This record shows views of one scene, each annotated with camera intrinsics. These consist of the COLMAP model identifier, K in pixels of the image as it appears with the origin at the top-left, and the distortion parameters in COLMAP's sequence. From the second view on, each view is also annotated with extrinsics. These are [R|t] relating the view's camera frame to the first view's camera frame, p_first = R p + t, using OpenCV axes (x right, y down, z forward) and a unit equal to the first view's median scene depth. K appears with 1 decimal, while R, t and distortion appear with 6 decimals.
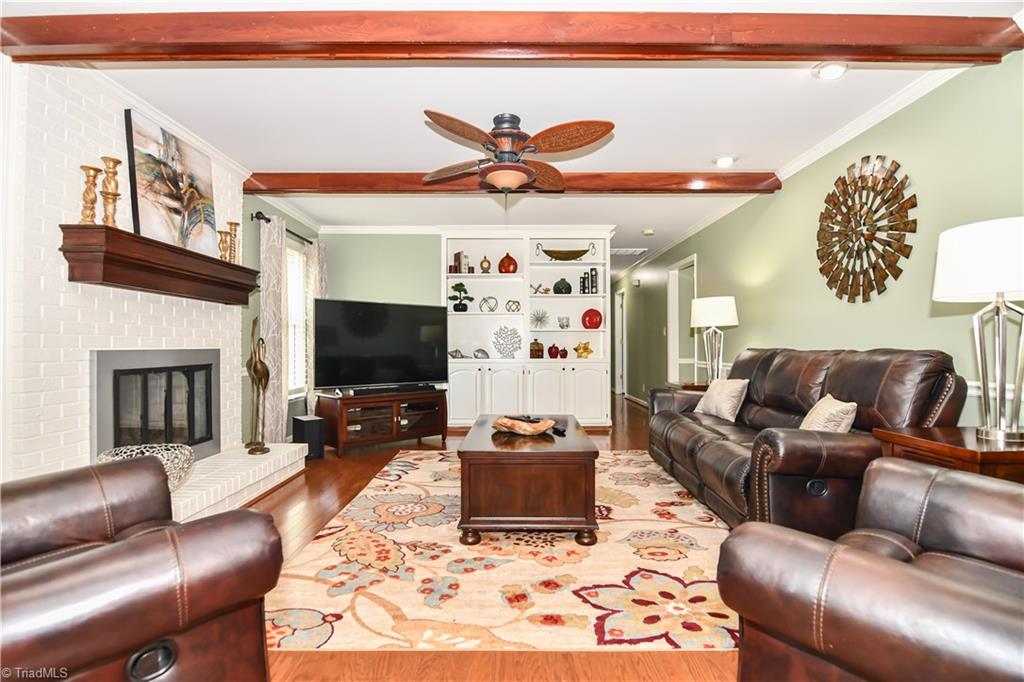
lens RADIAL K [[497.5, 0, 513.1], [0, 497.5, 345.5], [0, 0, 1]] dist [-0.003320, -0.000839]
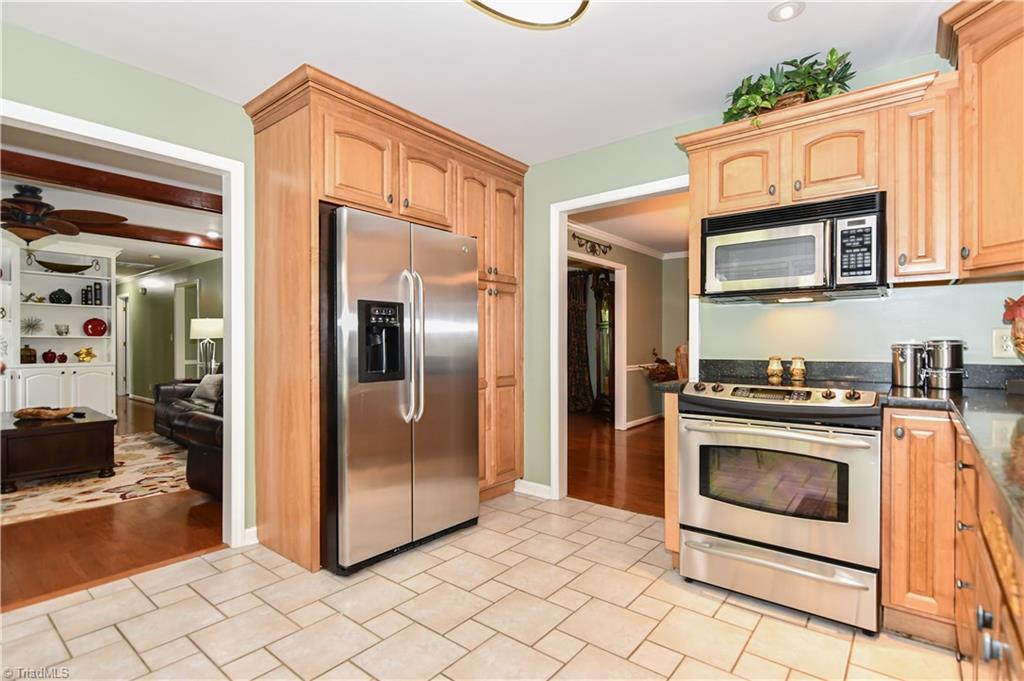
lens RADIAL K [[497.5, 0, 513.1], [0, 497.5, 345.0], [0, 0, 1]] dist [-0.003320, -0.000839]
pose [[0.632440, -0.000236, 0.774609, -0.114472], [-0.002685, 0.999993, 0.002497, -0.018753], [-0.774605, -0.003659, 0.632435, -0.447687]]
